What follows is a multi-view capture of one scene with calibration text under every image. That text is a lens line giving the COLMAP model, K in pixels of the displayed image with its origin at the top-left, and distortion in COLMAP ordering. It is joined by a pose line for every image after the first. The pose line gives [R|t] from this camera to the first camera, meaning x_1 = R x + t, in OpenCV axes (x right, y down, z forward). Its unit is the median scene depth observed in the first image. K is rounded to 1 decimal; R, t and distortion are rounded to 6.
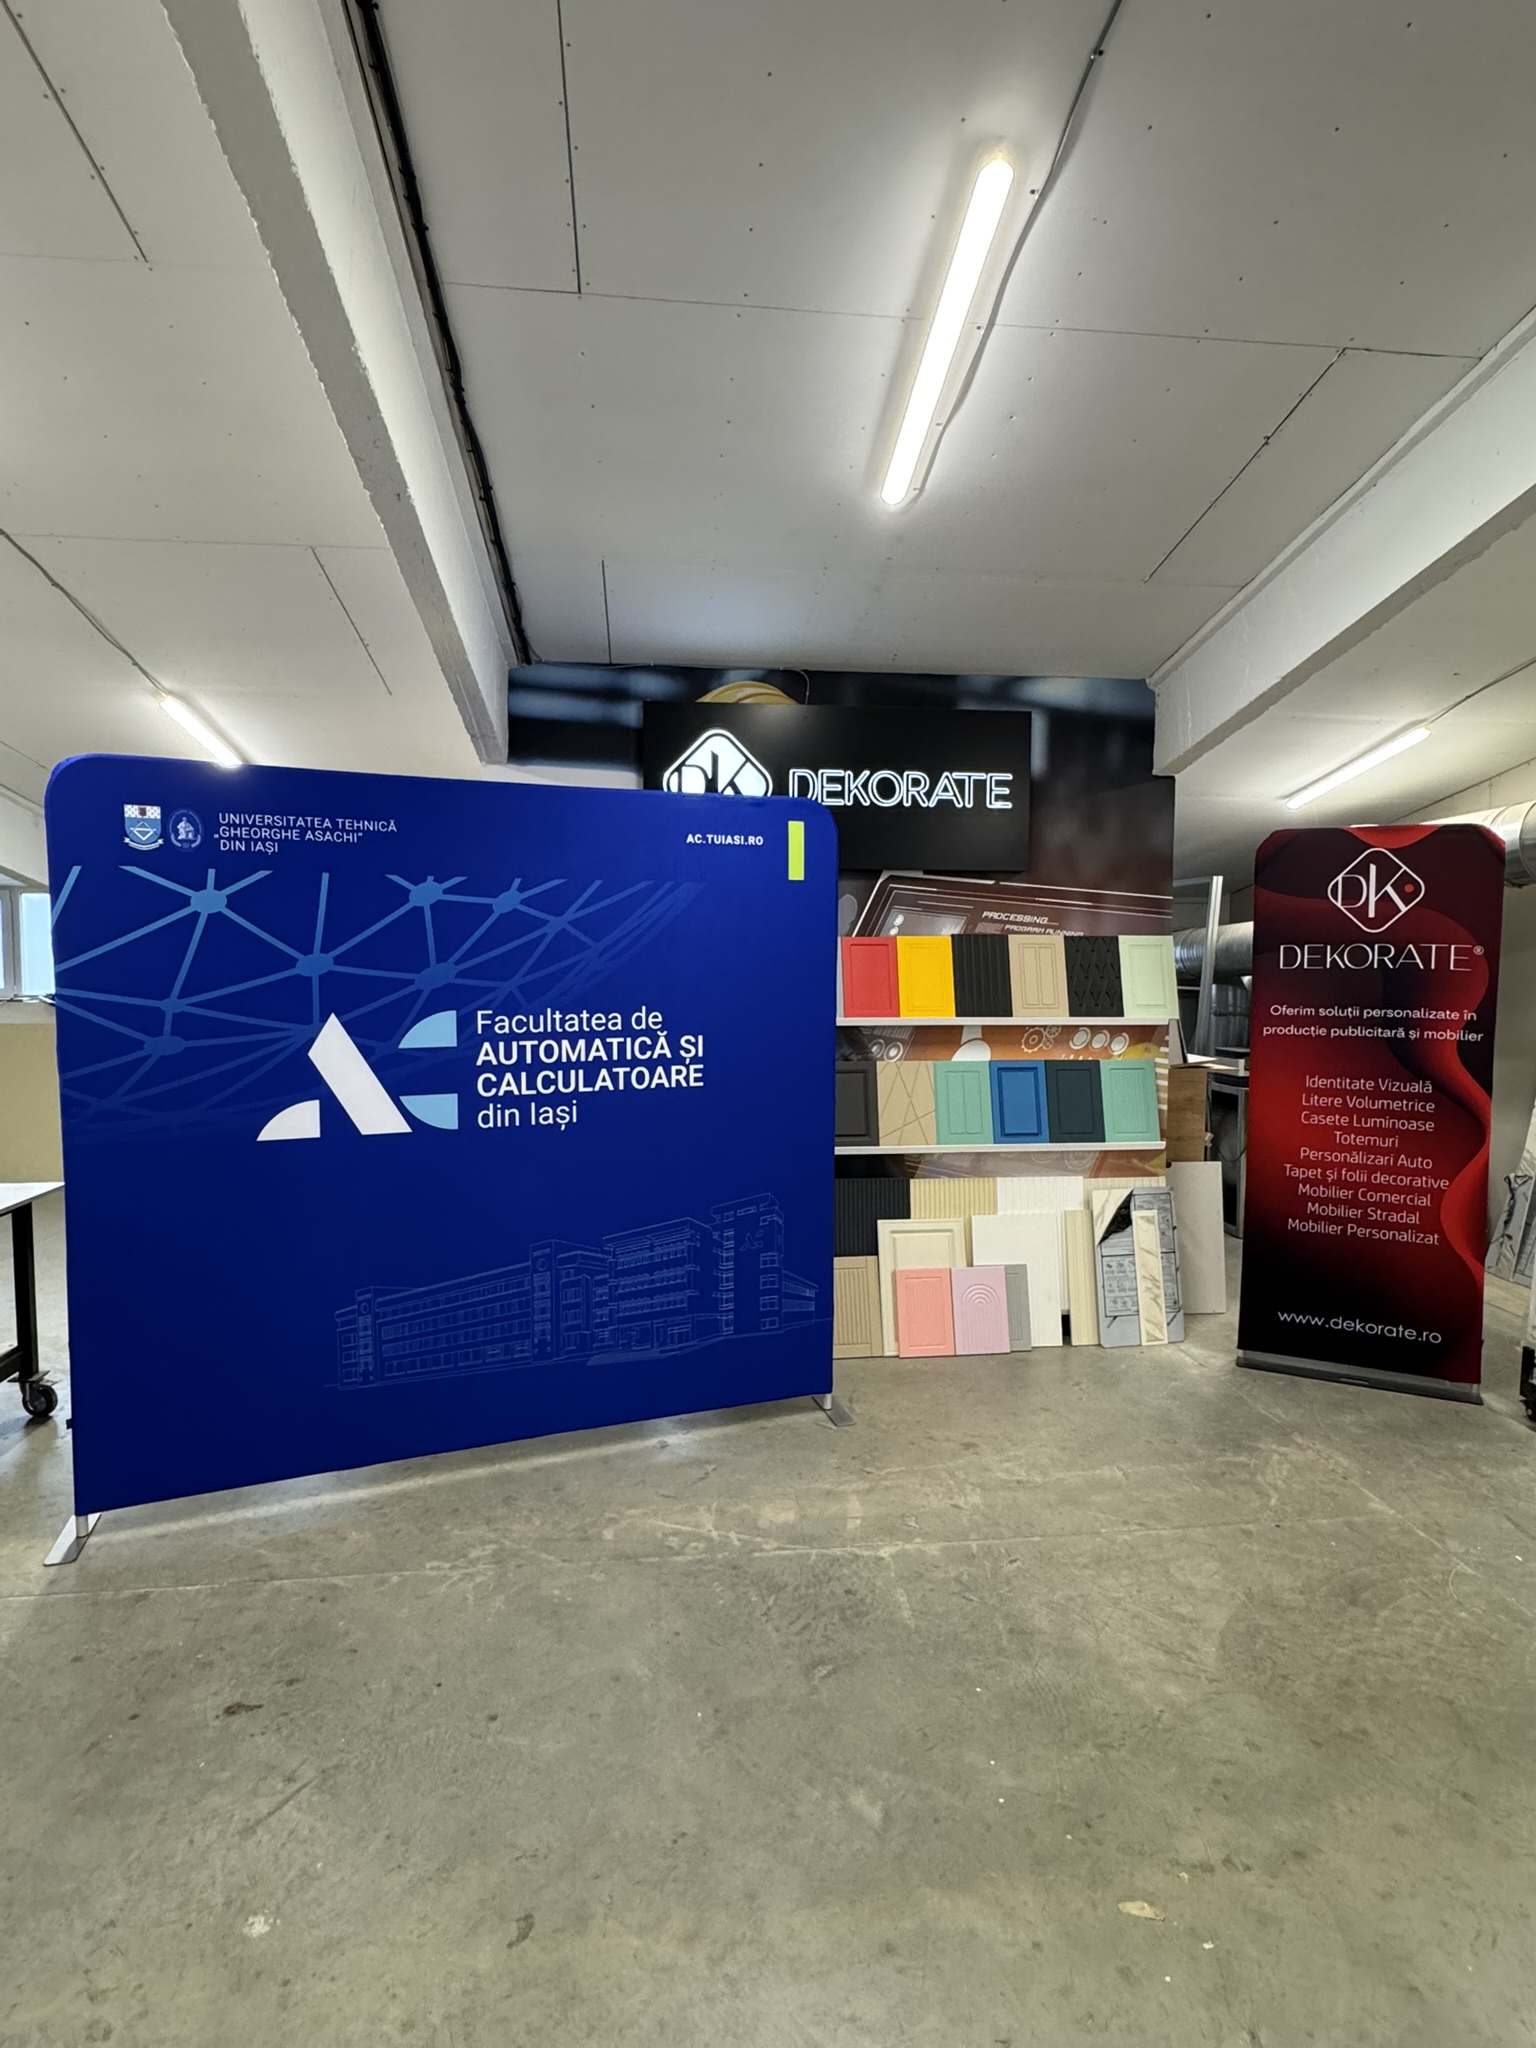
lens RADIAL K [[1093.9, 0, 773.2], [0, 1093.9, 1024.9], [0, 0, 1]] dist [-0.003392, 0.000642]
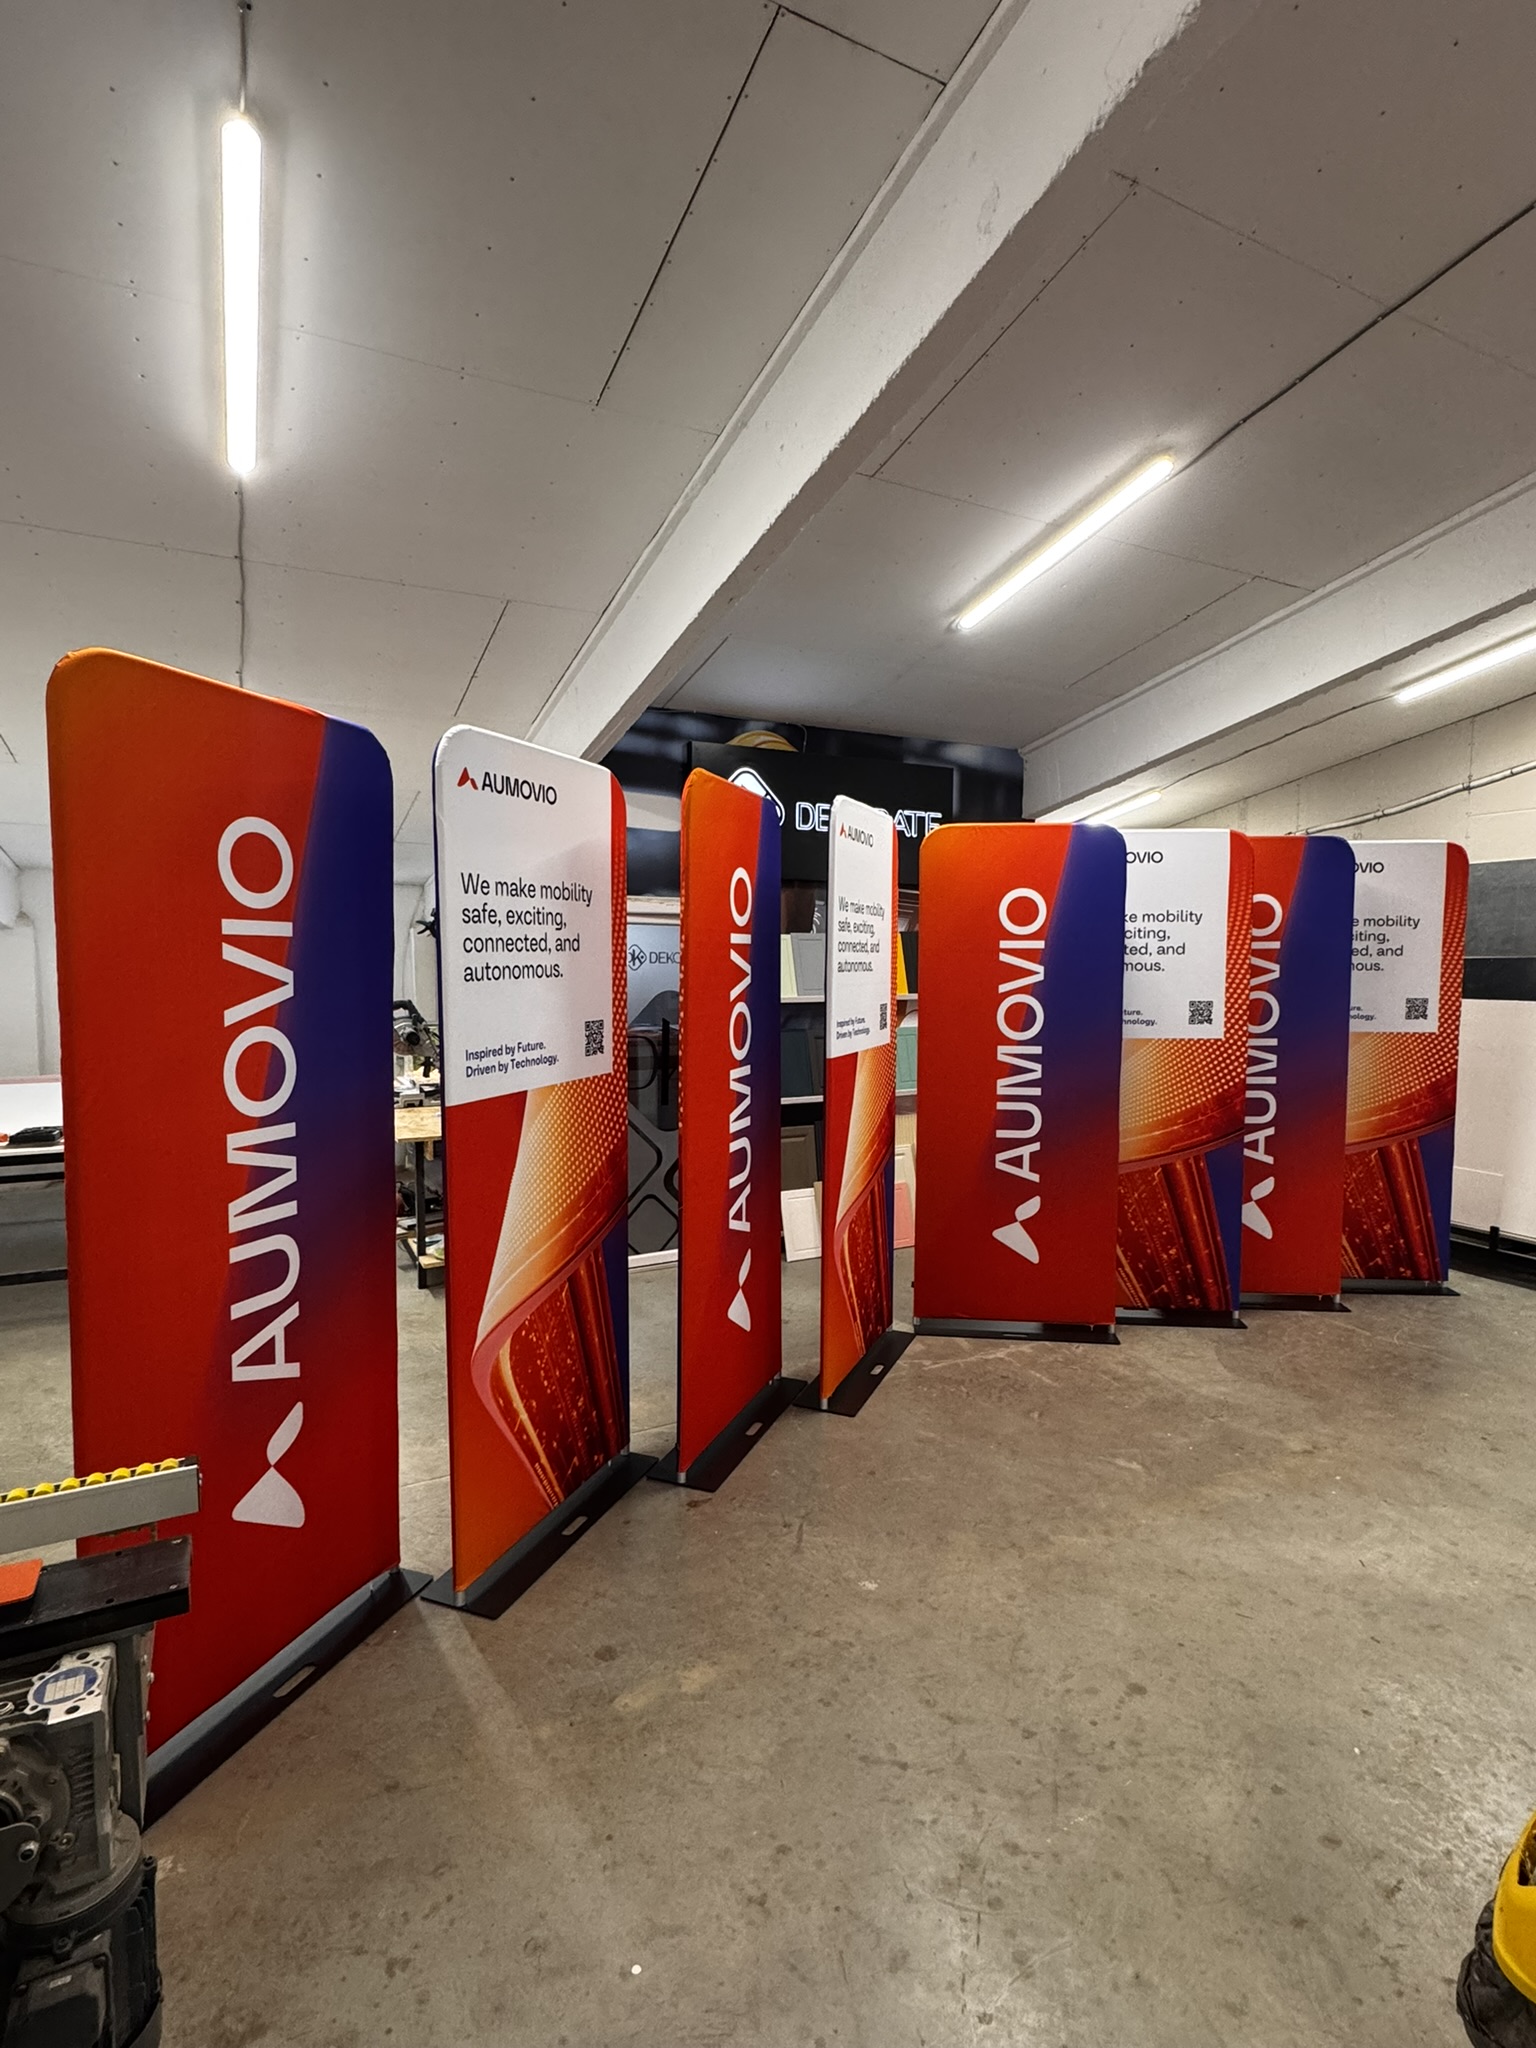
lens RADIAL K [[1029.0, 0, 768.0], [0, 1029.0, 1024.0], [0, 0, 1]] dist [-0.002454, 0.000404]
pose [[0.933066, -0.025986, 0.358765, -0.481093], [0.024082, 0.999662, 0.009776, 0.014689], [-0.358898, -0.000482, 0.933377, -0.121451]]
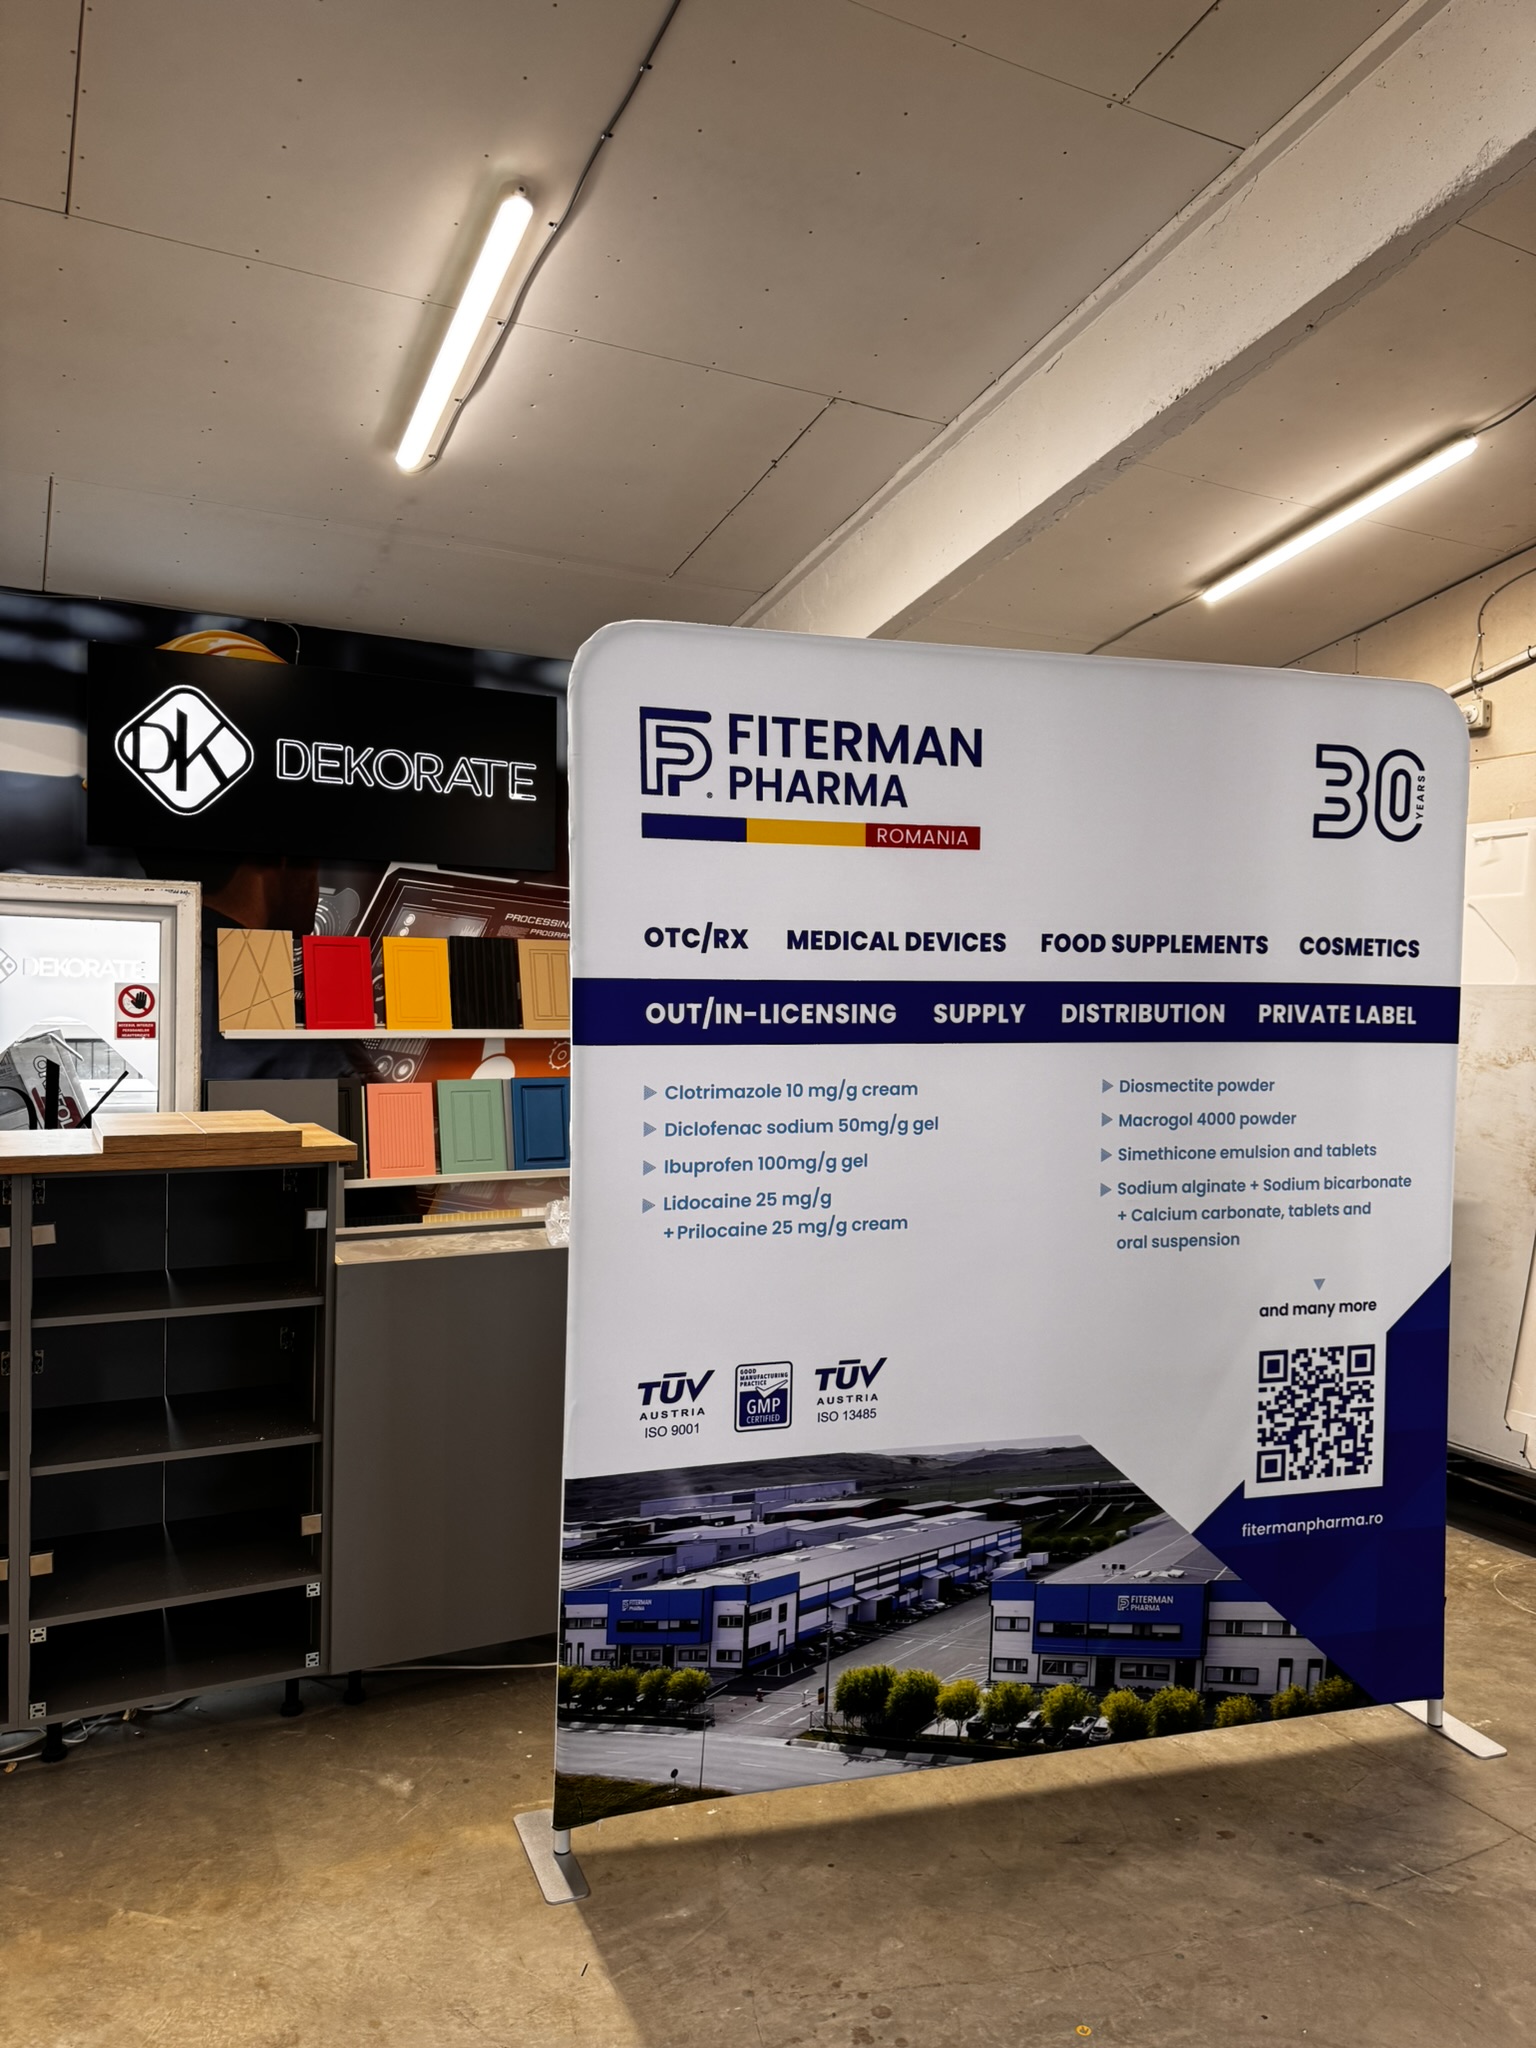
lens RADIAL K [[1431.4, 0, 763.9], [0, 1431.4, 1027.5], [0, 0, 1]] dist [0.179011, -0.355207]
pose [[0.932053, 0.002395, 0.362315, -0.044813], [0.010314, 0.999398, -0.033138, 0.035795], [-0.362176, 0.034624, 0.931466, -0.203638]]
